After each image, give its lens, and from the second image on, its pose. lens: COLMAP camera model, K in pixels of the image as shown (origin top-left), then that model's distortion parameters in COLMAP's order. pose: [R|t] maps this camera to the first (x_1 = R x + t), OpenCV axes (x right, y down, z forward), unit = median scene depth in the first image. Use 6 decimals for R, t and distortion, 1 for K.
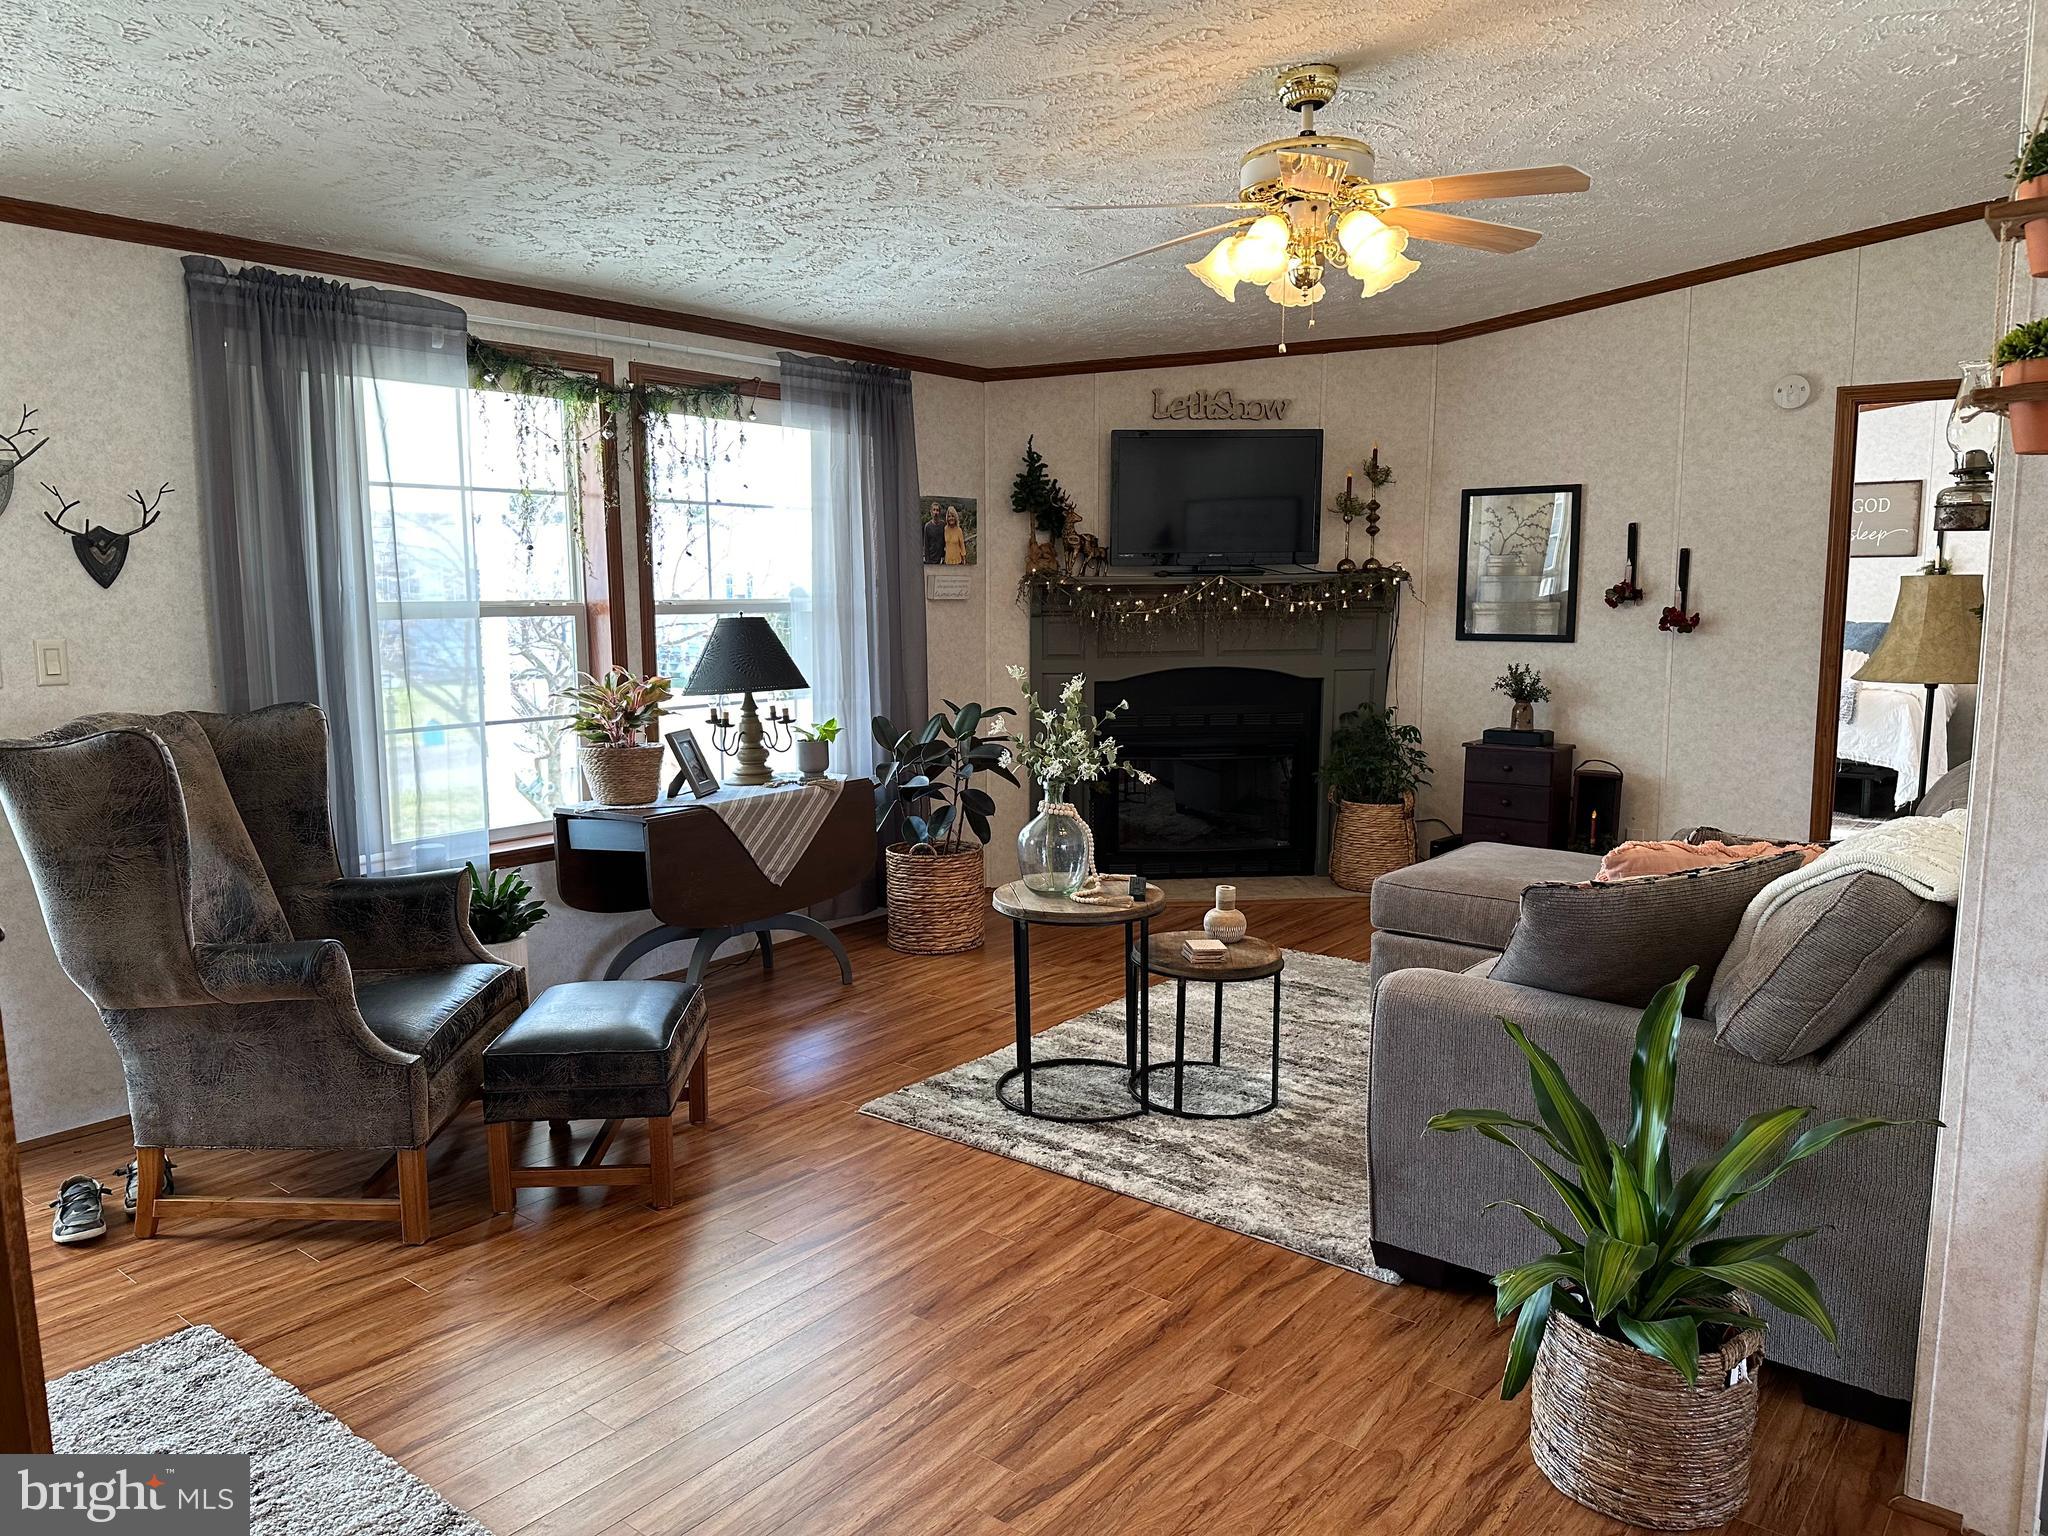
lens RADIAL K [[1444.6, 0, 1032.0], [0, 1444.6, 780.2], [0, 0, 1]] dist [0.042813, -0.055988]
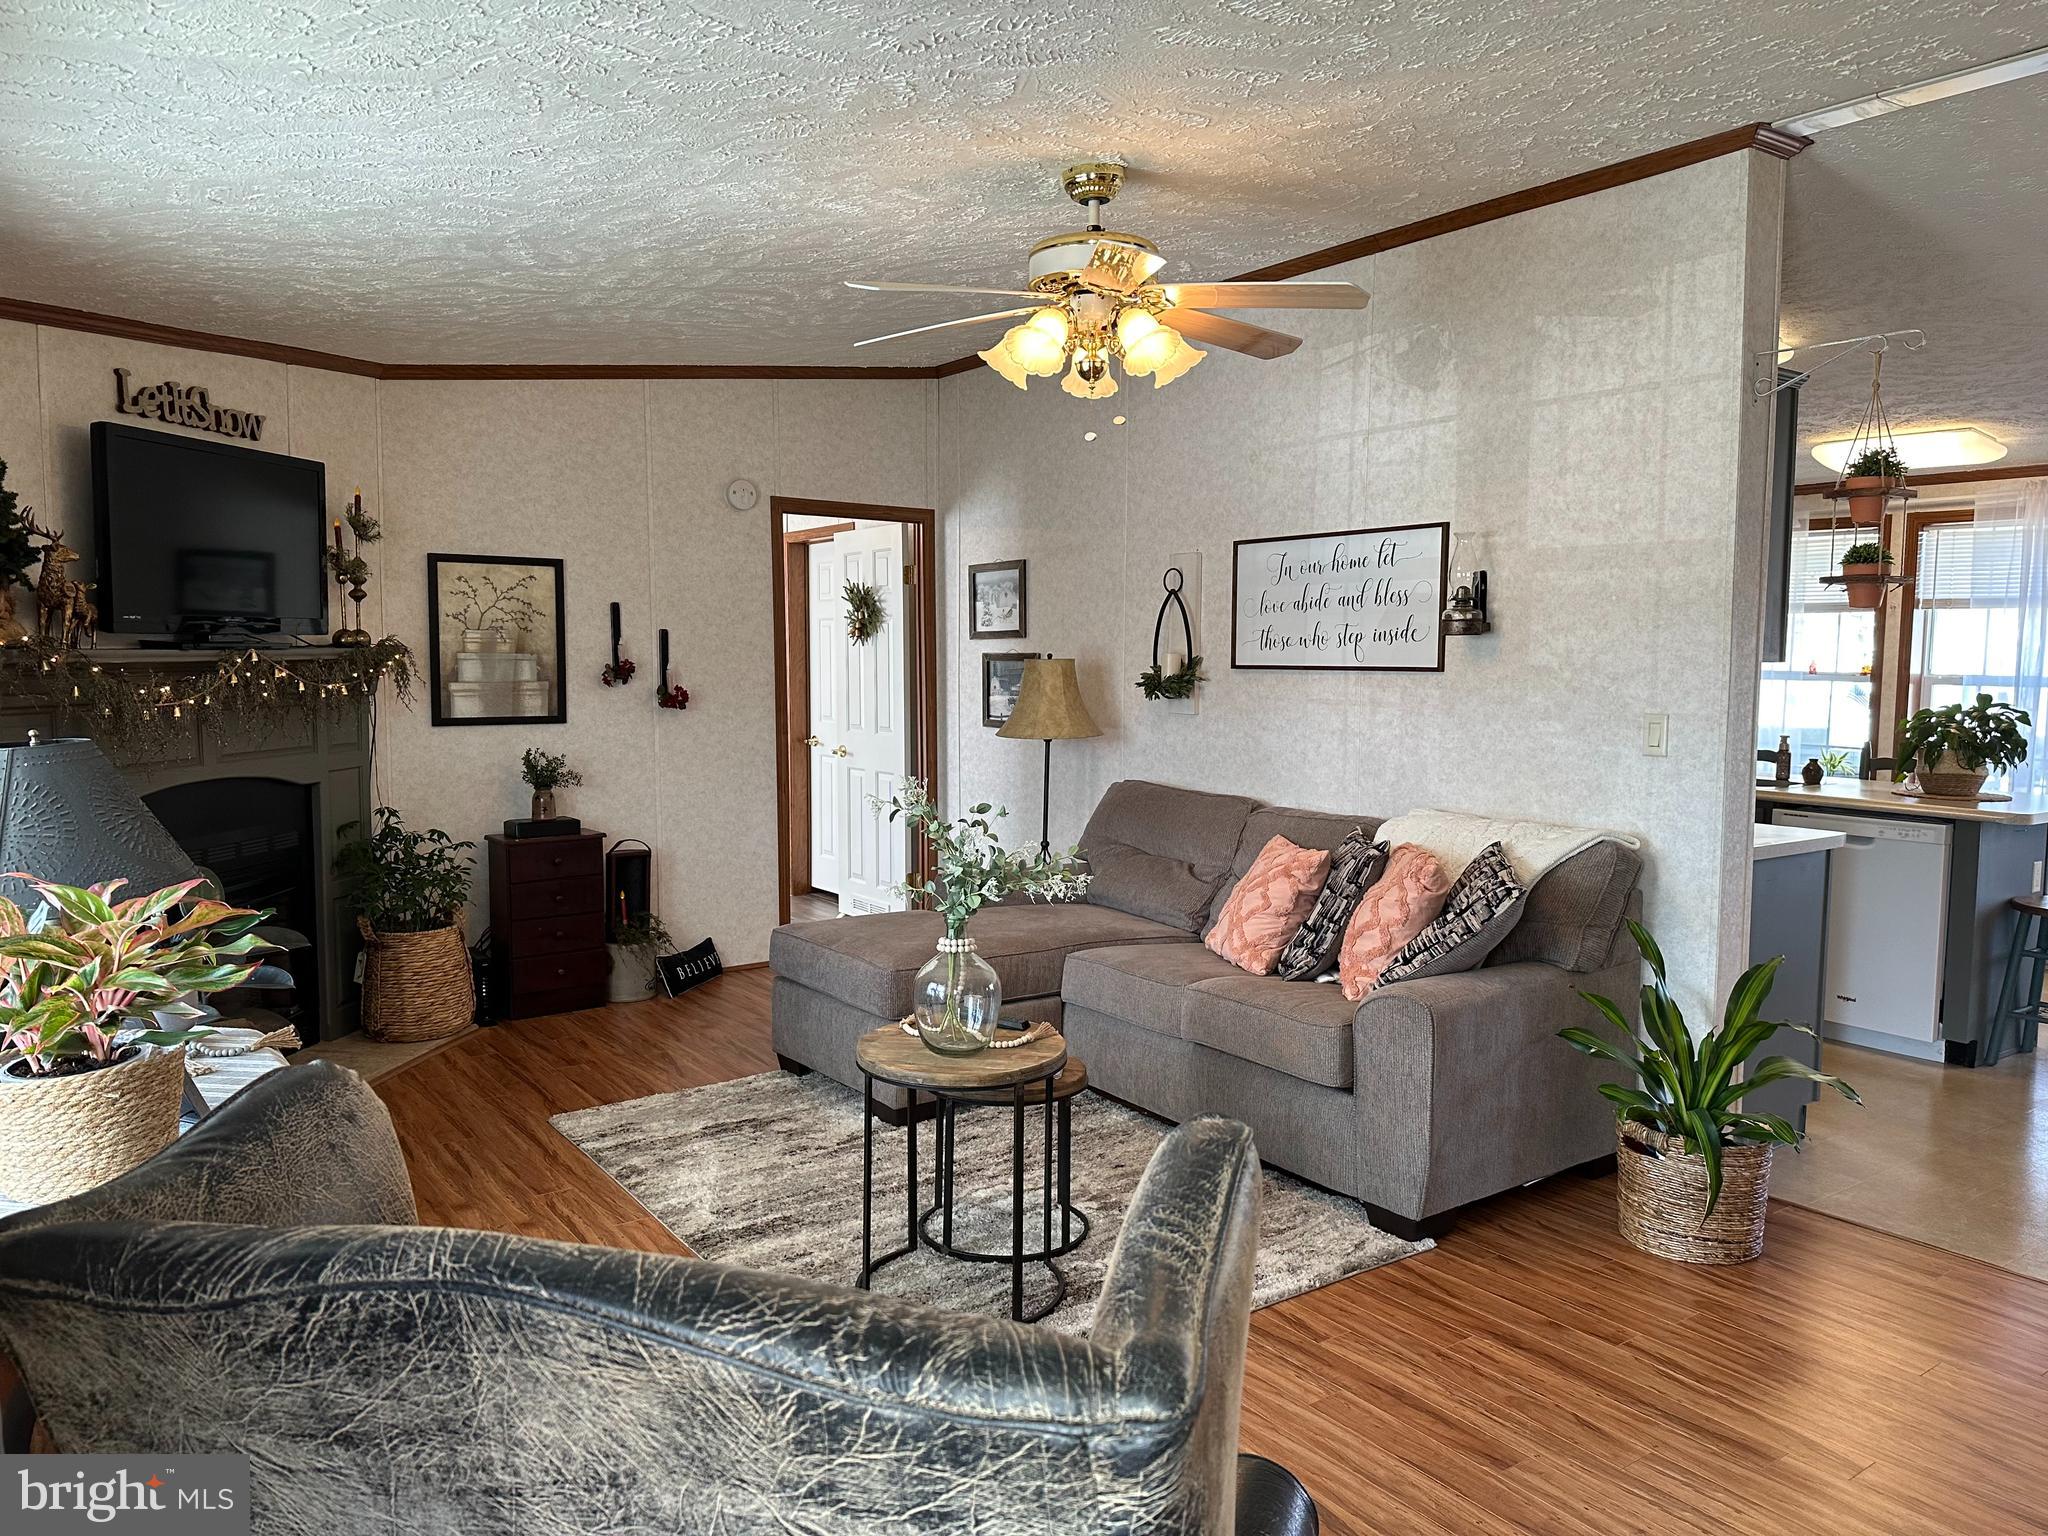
lens RADIAL K [[1444.6, 0, 990.3], [0, 1444.6, 781.6], [0, 0, 1]] dist [0.042813, -0.055988]
pose [[0.262059, -0.082866, 0.961488, -0.481910], [0.123567, 0.990987, 0.051729, -0.072172], [-0.957108, 0.105252, 0.269937, 0.484137]]
